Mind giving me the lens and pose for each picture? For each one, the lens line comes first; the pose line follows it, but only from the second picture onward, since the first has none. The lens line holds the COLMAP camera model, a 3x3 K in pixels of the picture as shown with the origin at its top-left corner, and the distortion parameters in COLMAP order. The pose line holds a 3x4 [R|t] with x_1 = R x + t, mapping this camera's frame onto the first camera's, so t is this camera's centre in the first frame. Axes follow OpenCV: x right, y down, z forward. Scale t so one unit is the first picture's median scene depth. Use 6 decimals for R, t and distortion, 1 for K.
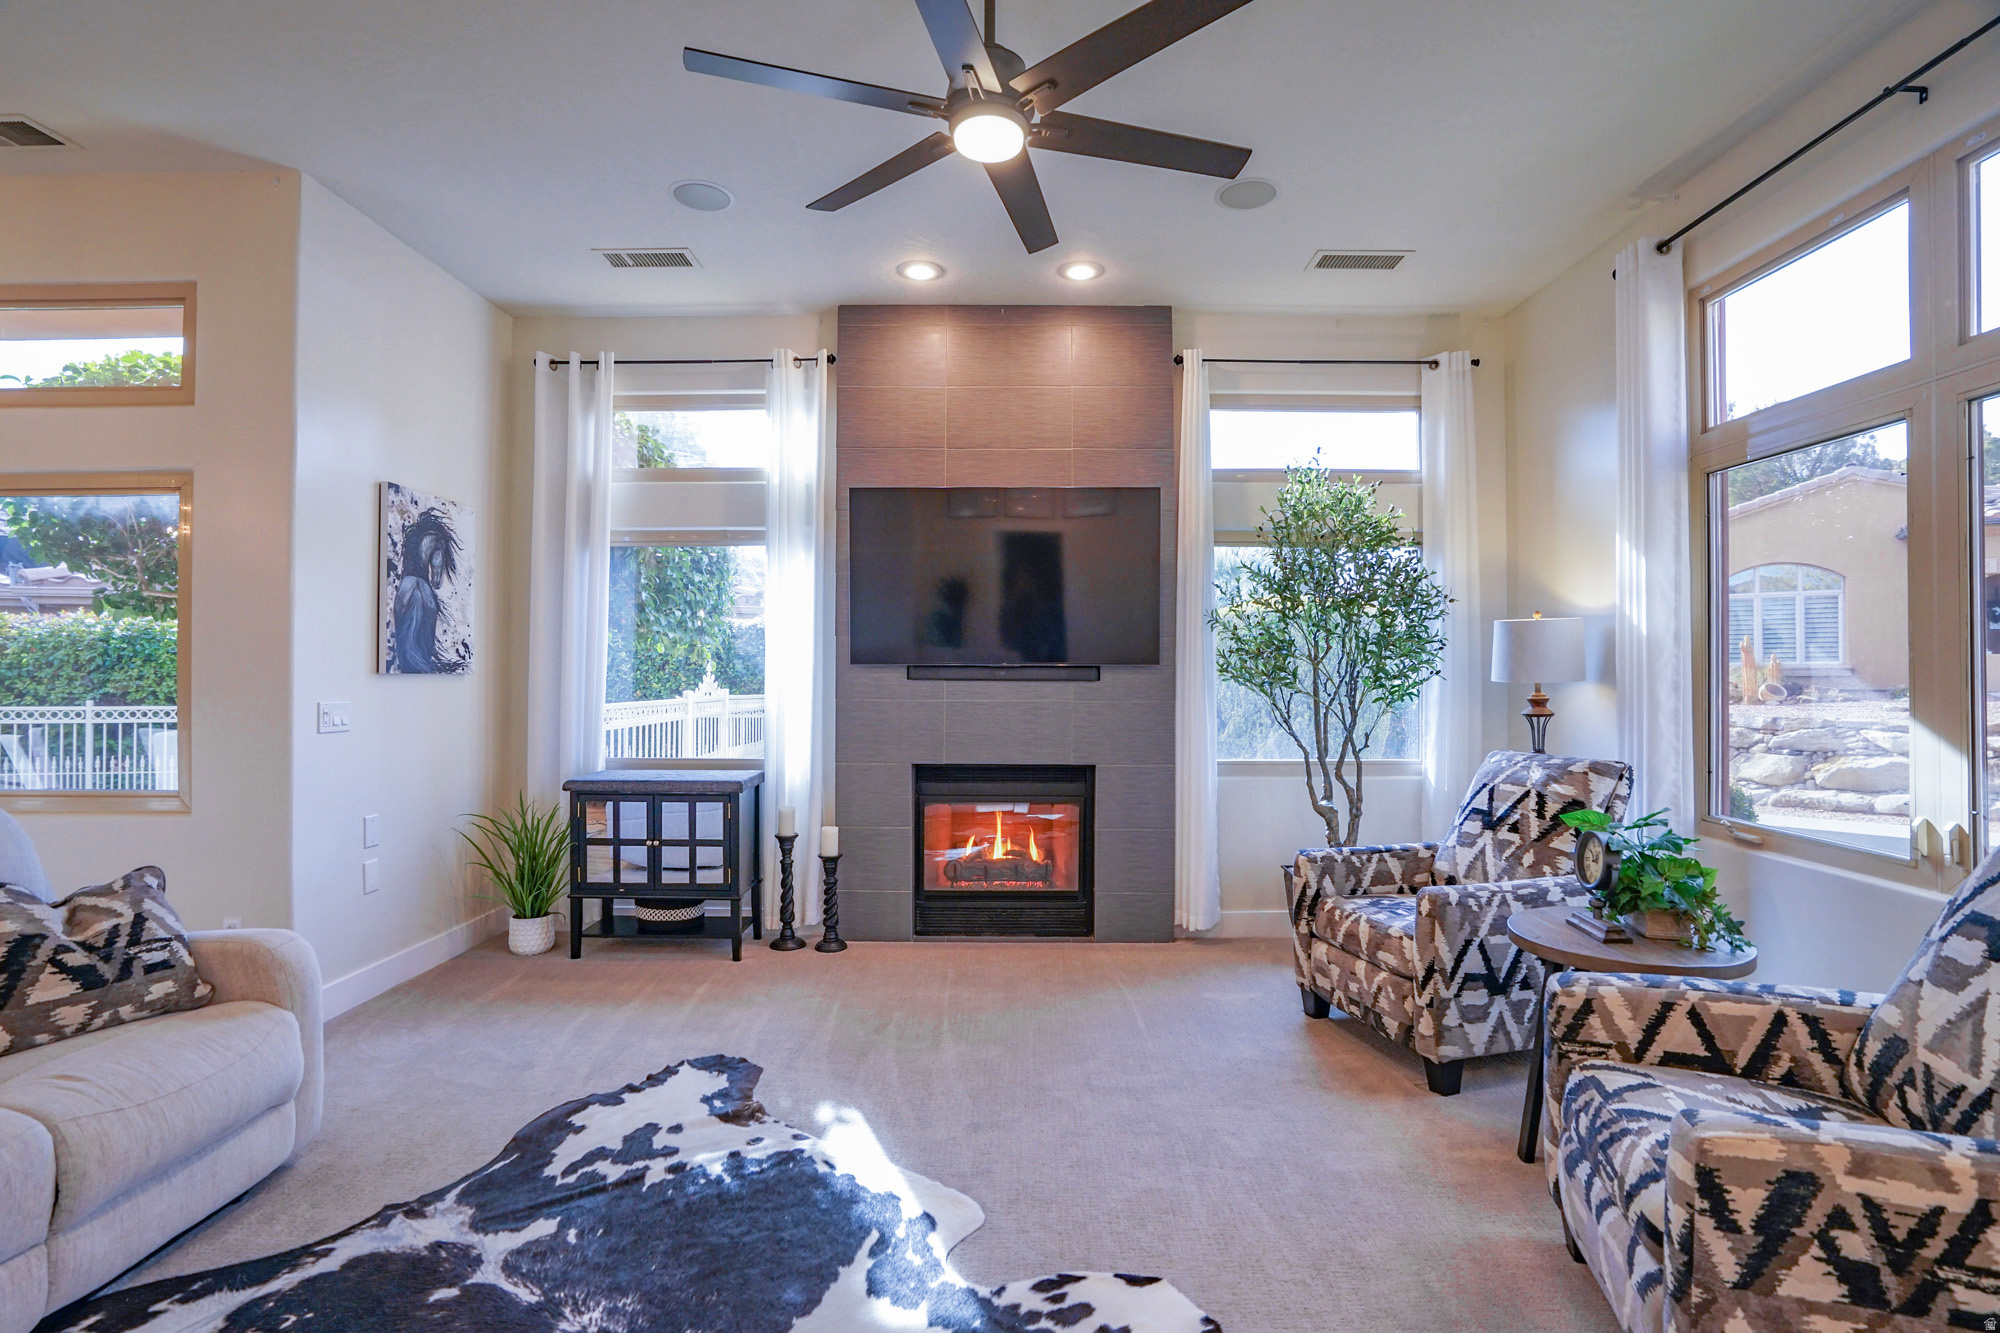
lens RADIAL K [[937.0, 0, 1024.6], [0, 937.0, 665.5], [0, 0, 1]] dist [-0.054904, 0.019402]
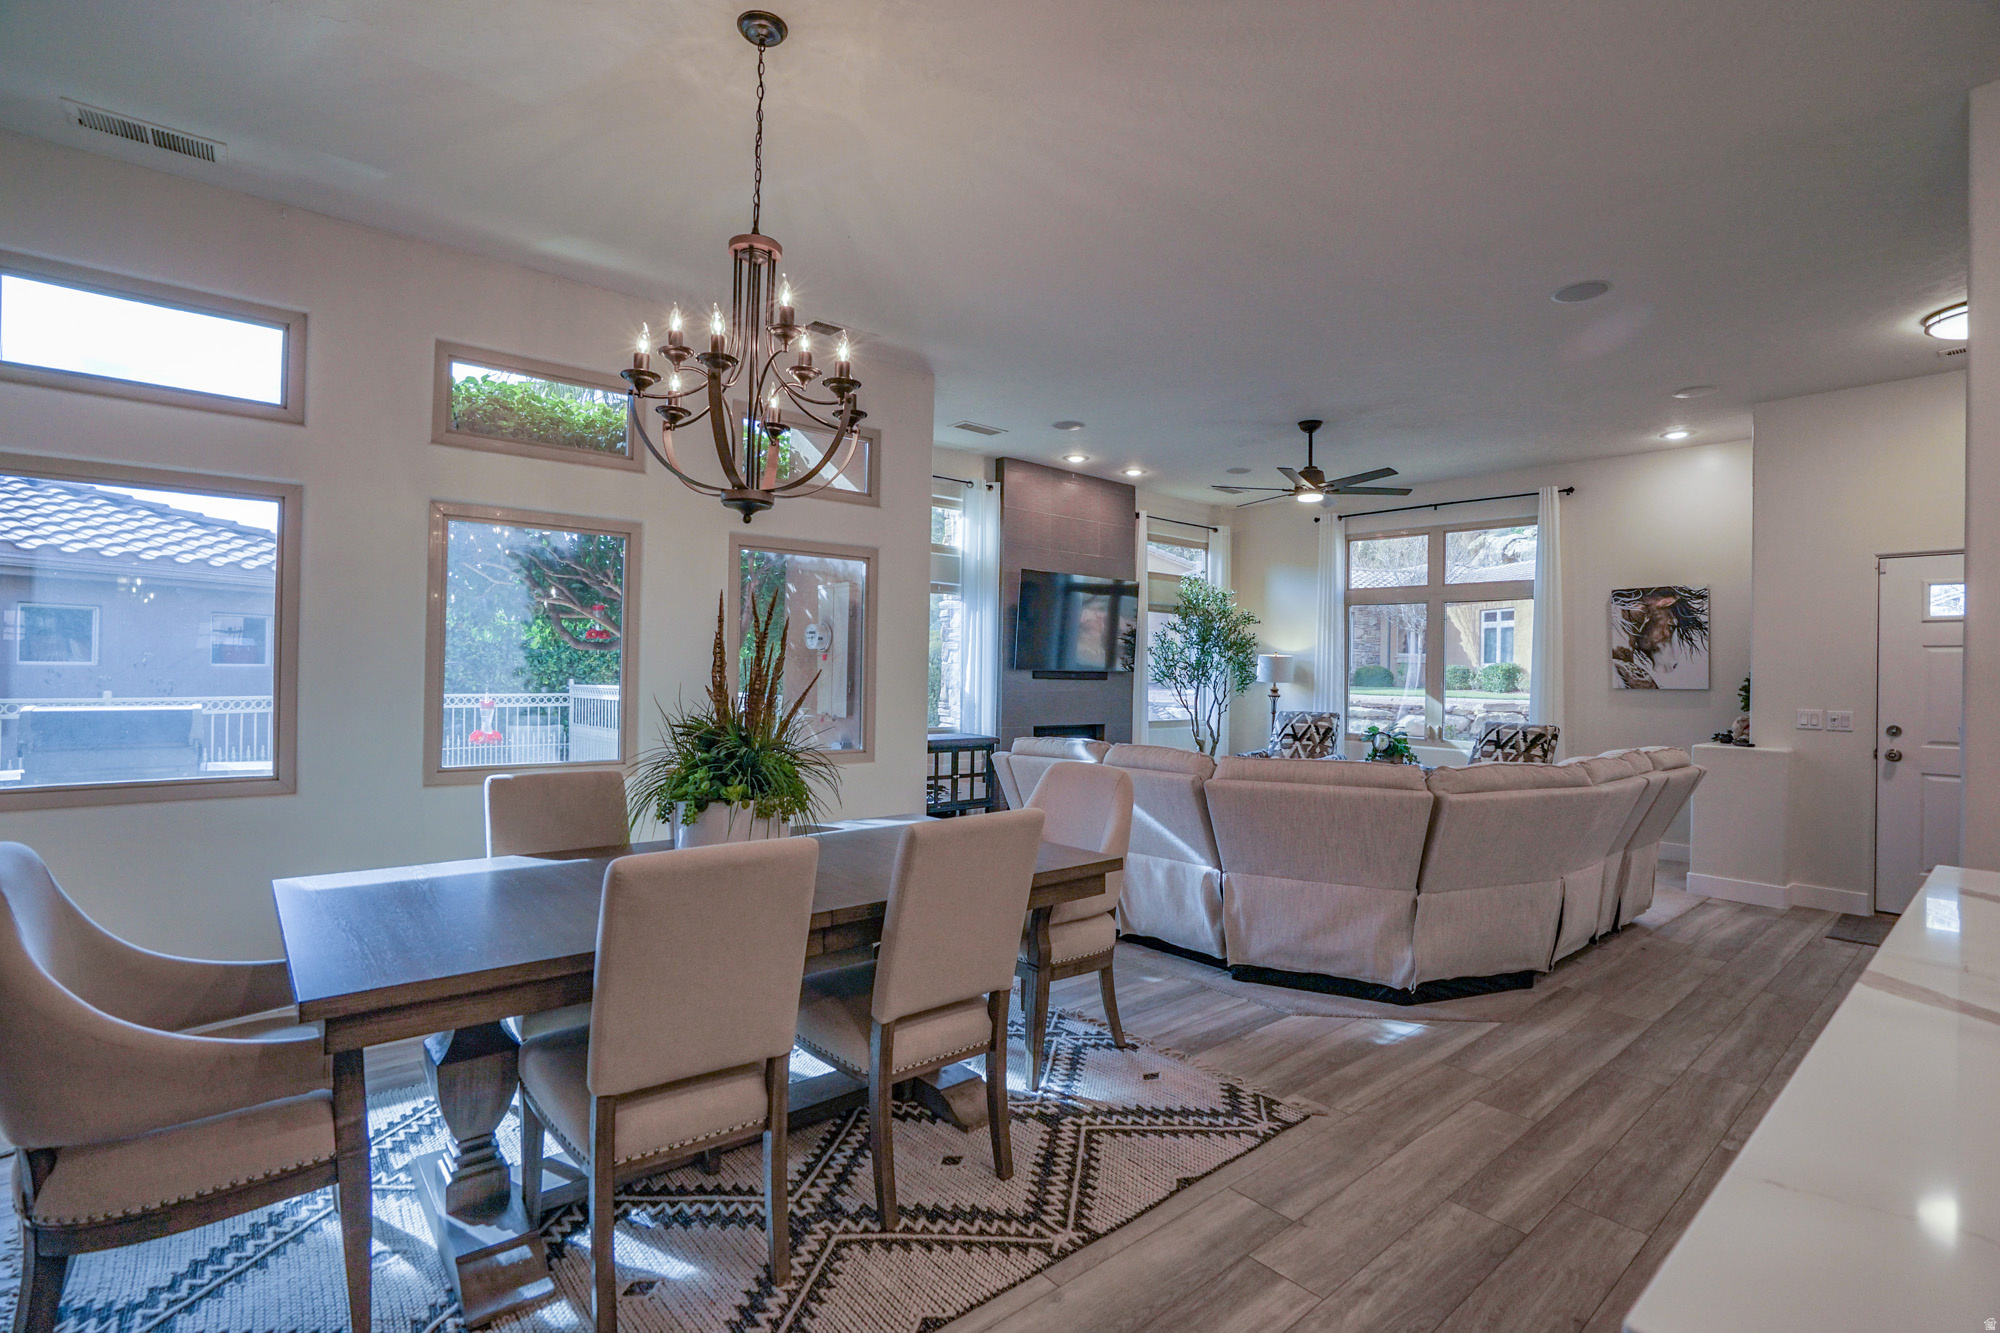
lens RADIAL K [[926.5, 0, 974.0], [0, 926.5, 667.2], [0, 0, 1]] dist [-0.084350, 0.040793]
pose [[0.770580, 0.013988, 0.637190, -1.482773], [-0.023171, 0.999713, 0.006076, -0.015829], [-0.636922, -0.019447, 0.770683, -0.302607]]
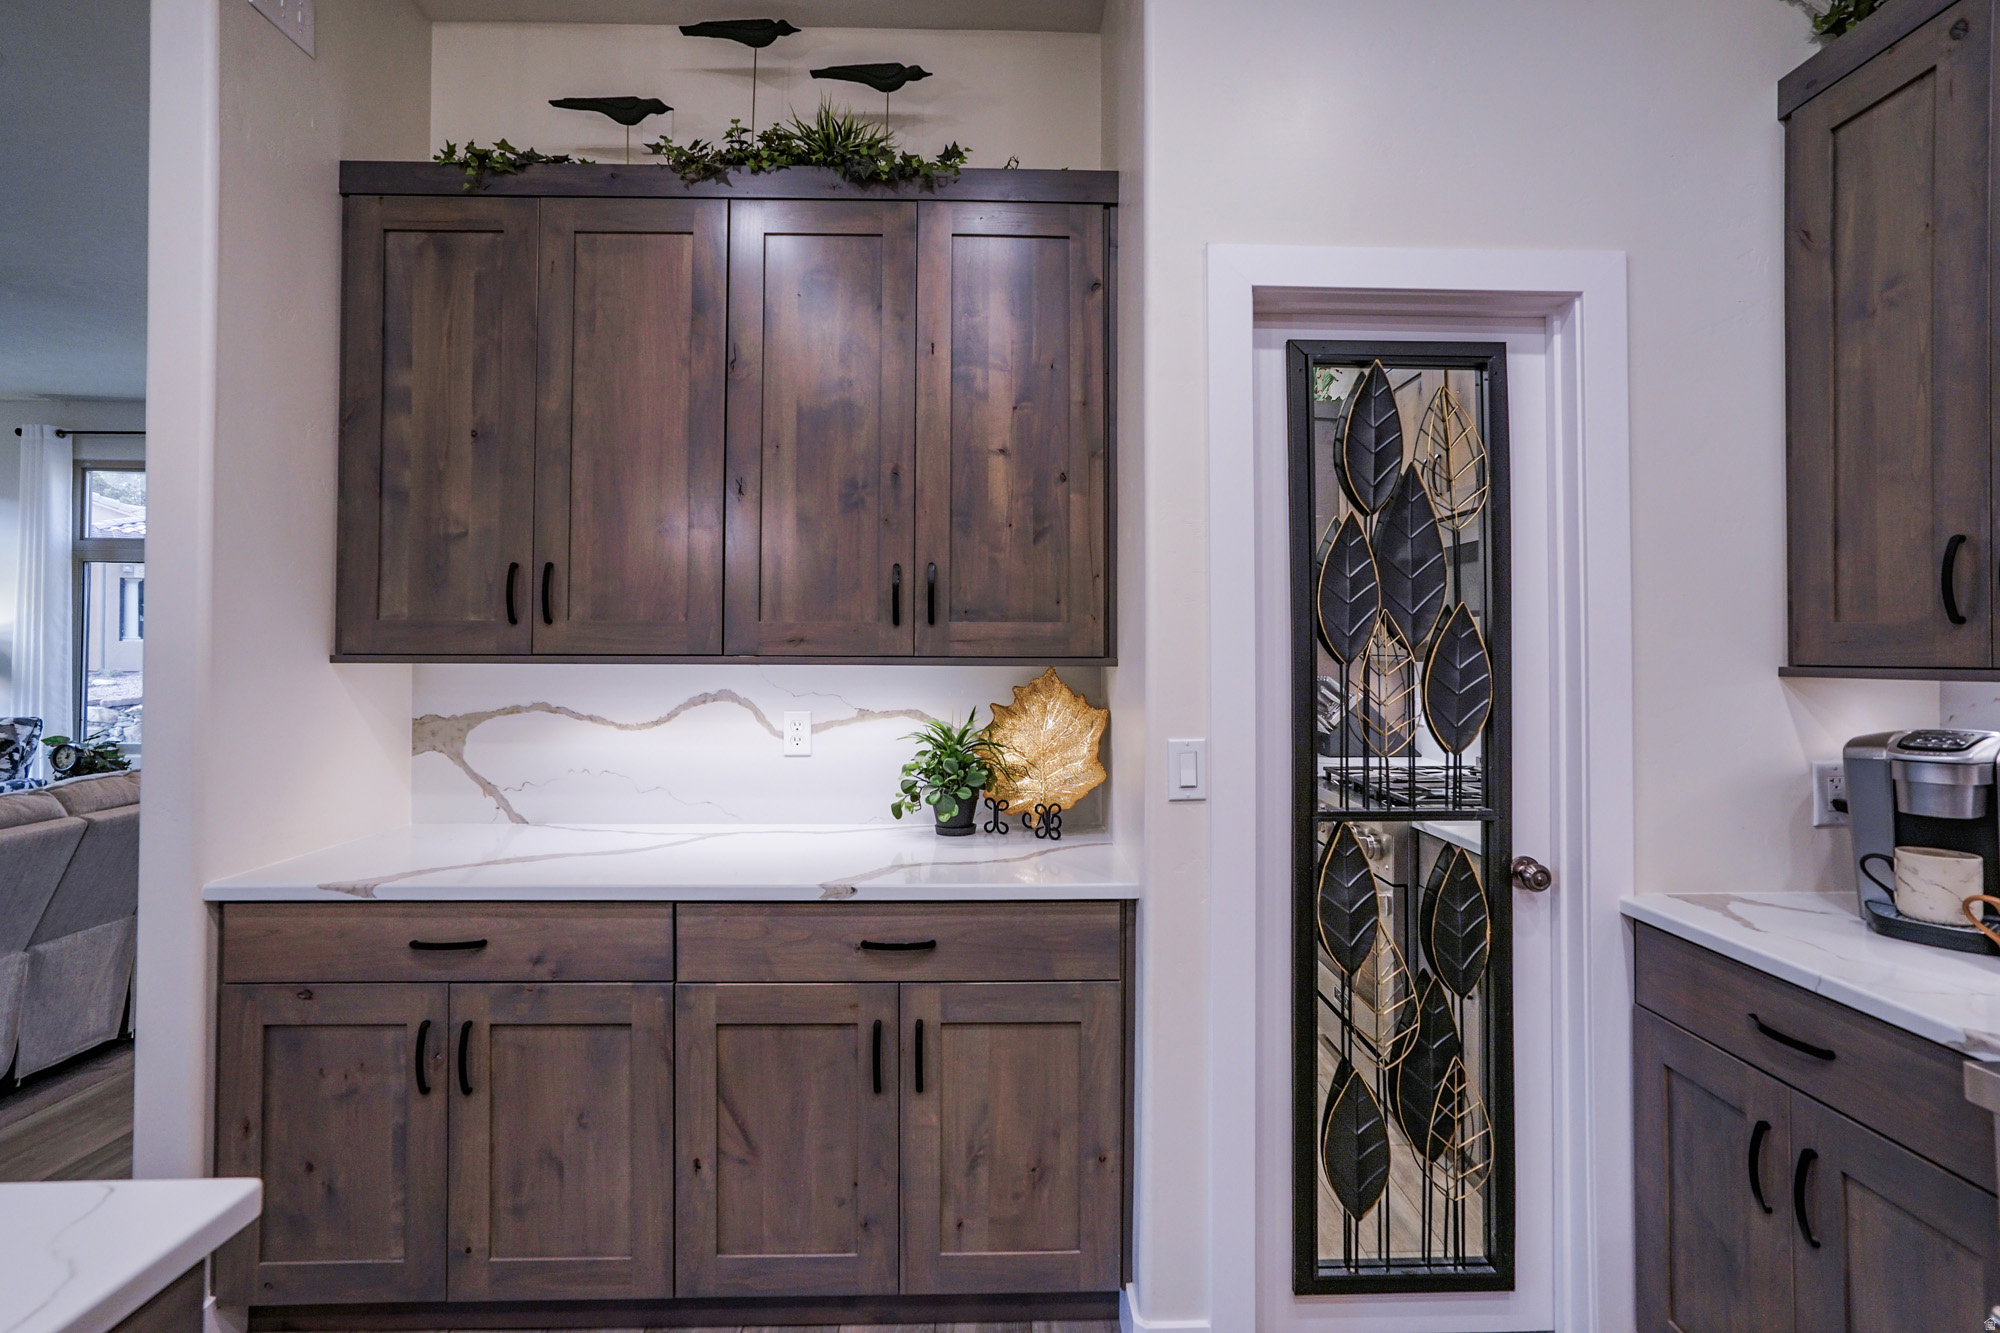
lens RADIAL K [[939.8, 0, 972.4], [0, 939.8, 639.7], [0, 0, 1]] dist [-0.032794, 0.022890]
pose [[-0.004535, 0.016178, 0.999859, -0.959359], [-0.011642, 0.999800, -0.016230, -0.031958], [-0.999922, -0.011714, -0.004346, -0.676829]]
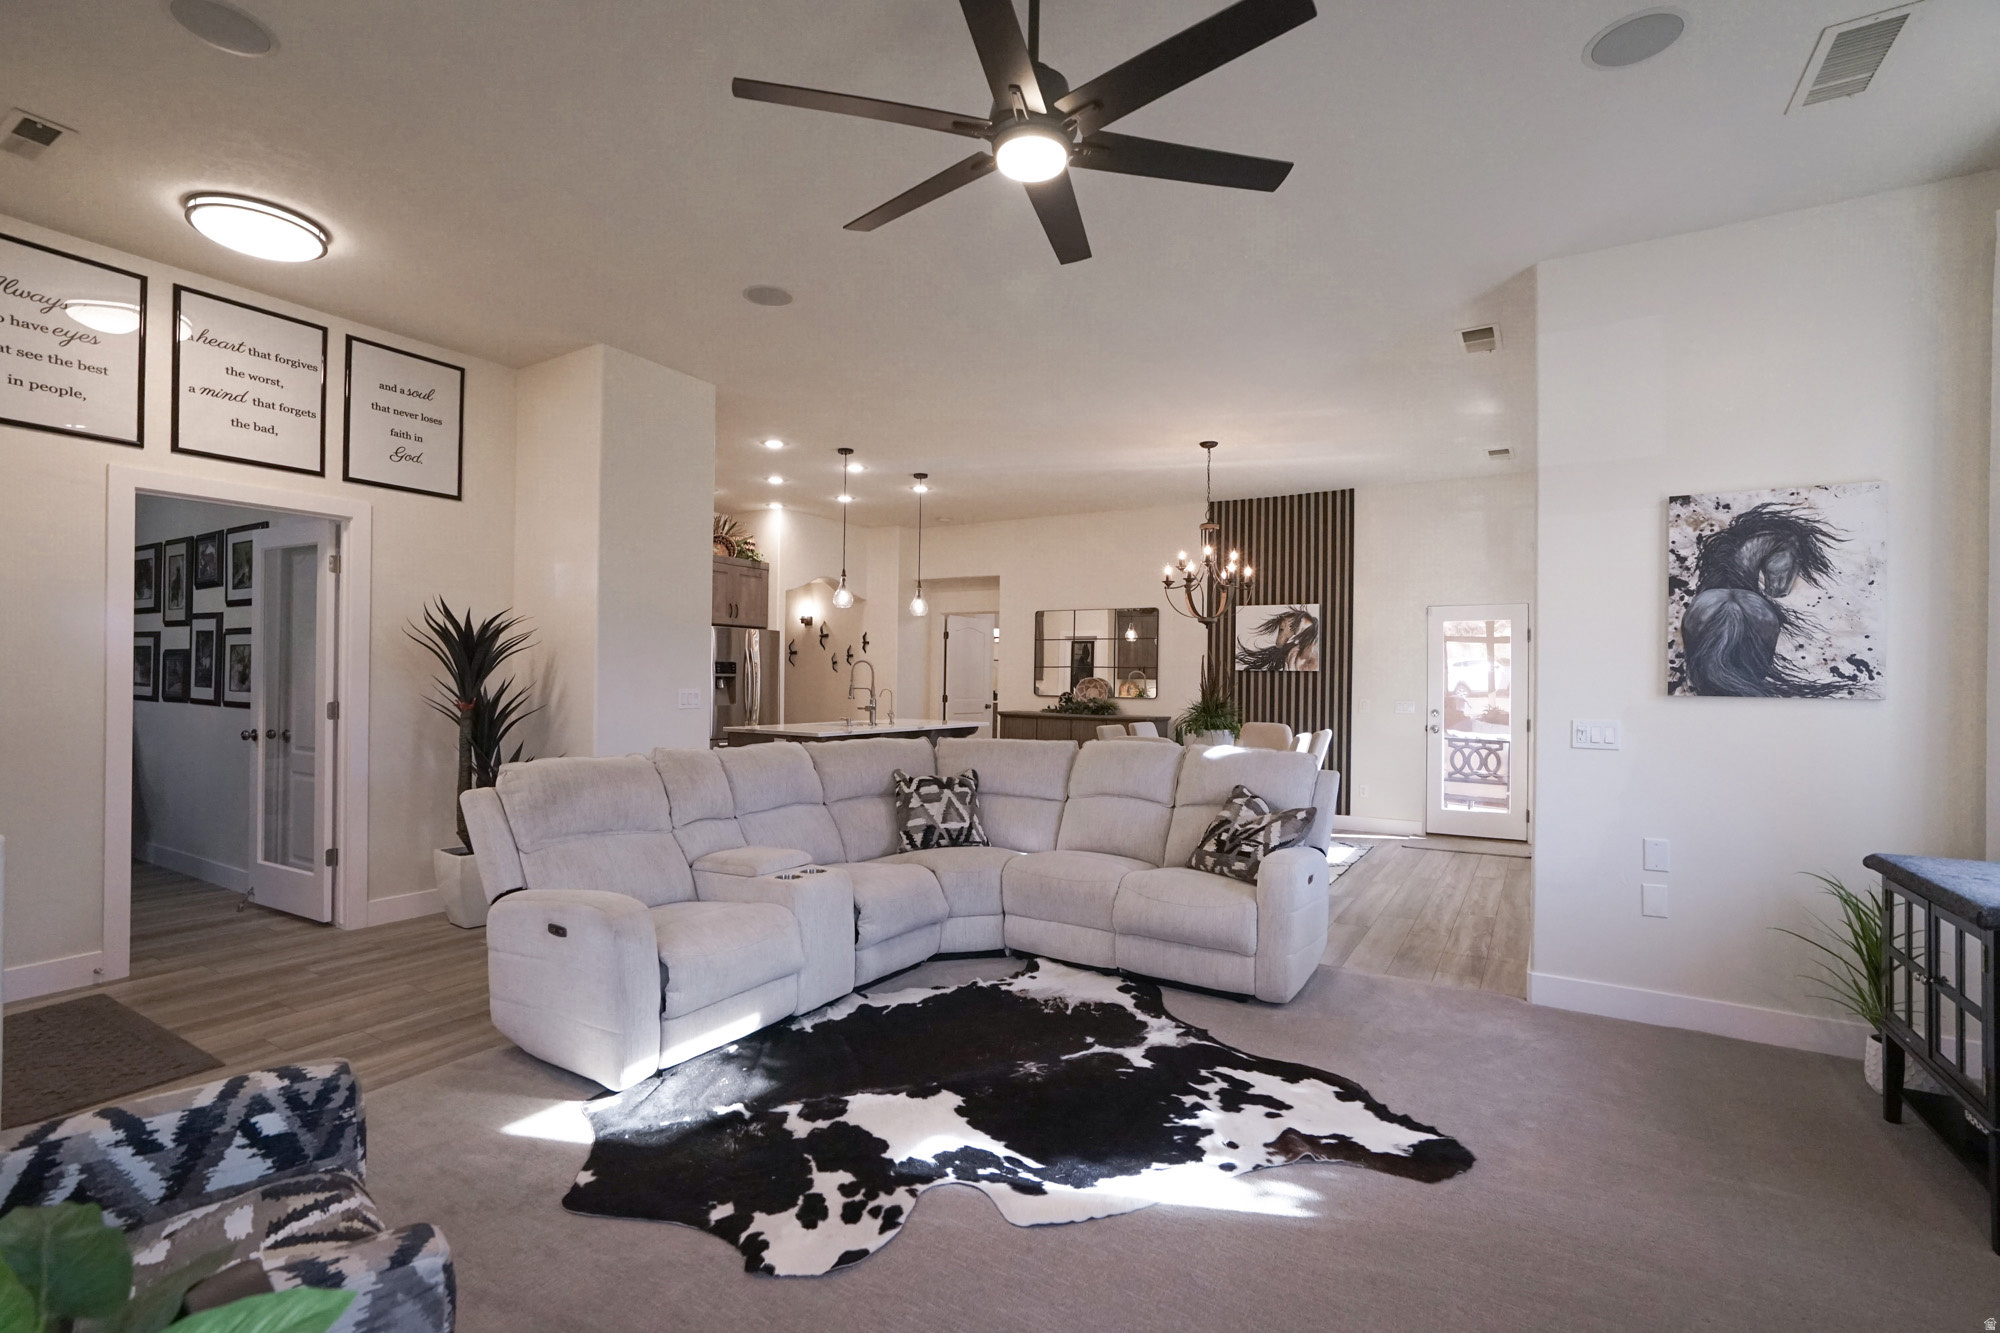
lens RADIAL K [[918.0, 0, 983.9], [0, 918.0, 679.1], [0, 0, 1]] dist [-0.037168, 0.019852]
pose [[-0.535604, -0.007594, -0.844435, 0.447516], [-0.004985, 0.999971, -0.005830, 0.000512], [0.844454, 0.001087, -0.535626, 0.812789]]
